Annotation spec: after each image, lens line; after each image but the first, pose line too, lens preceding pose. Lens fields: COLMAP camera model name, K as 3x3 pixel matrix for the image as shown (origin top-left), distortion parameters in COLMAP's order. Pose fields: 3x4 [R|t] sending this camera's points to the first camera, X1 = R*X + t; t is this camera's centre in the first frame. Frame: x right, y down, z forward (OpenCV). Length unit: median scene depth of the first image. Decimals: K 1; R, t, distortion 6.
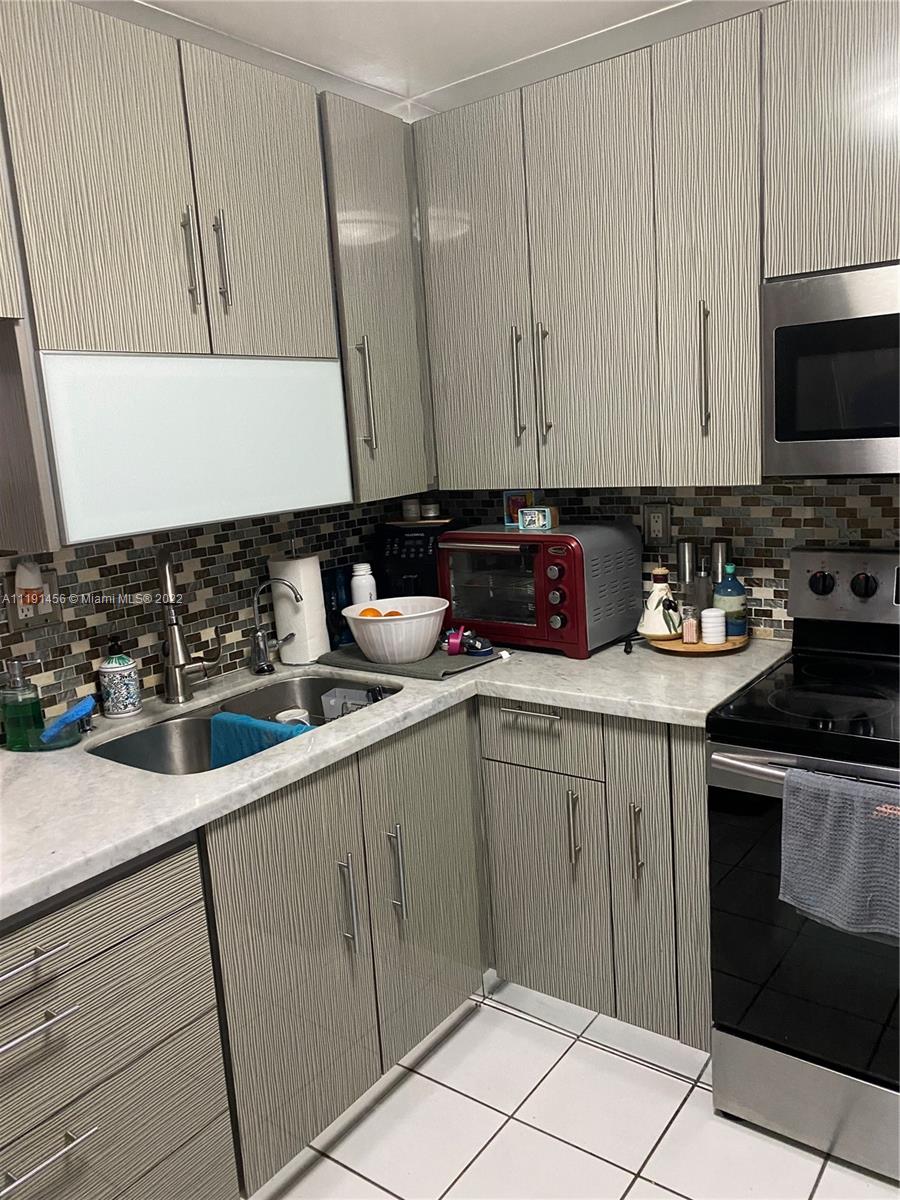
lens RADIAL K [[924.6, 0, 447.5], [0, 924.6, 599.0], [0, 0, 1]] dist [0.065776, -0.082768]
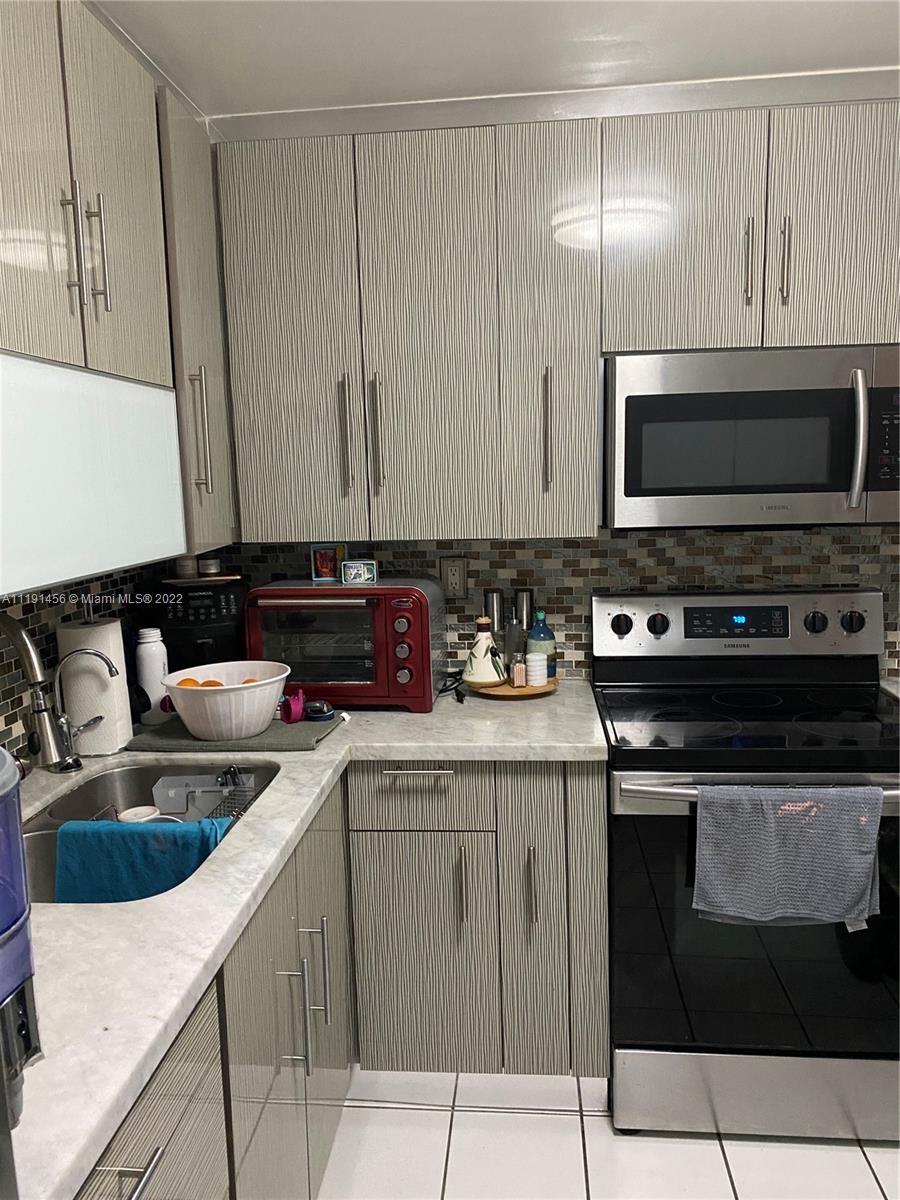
lens RADIAL K [[924.6, 0, 447.2], [0, 924.6, 605.8], [0, 0, 1]] dist [0.065776, -0.082768]
pose [[0.850942, -0.031996, 0.524285, -0.354878], [0.067069, 0.996591, -0.048037, 0.000366], [-0.520961, 0.076040, 0.850187, 0.147079]]
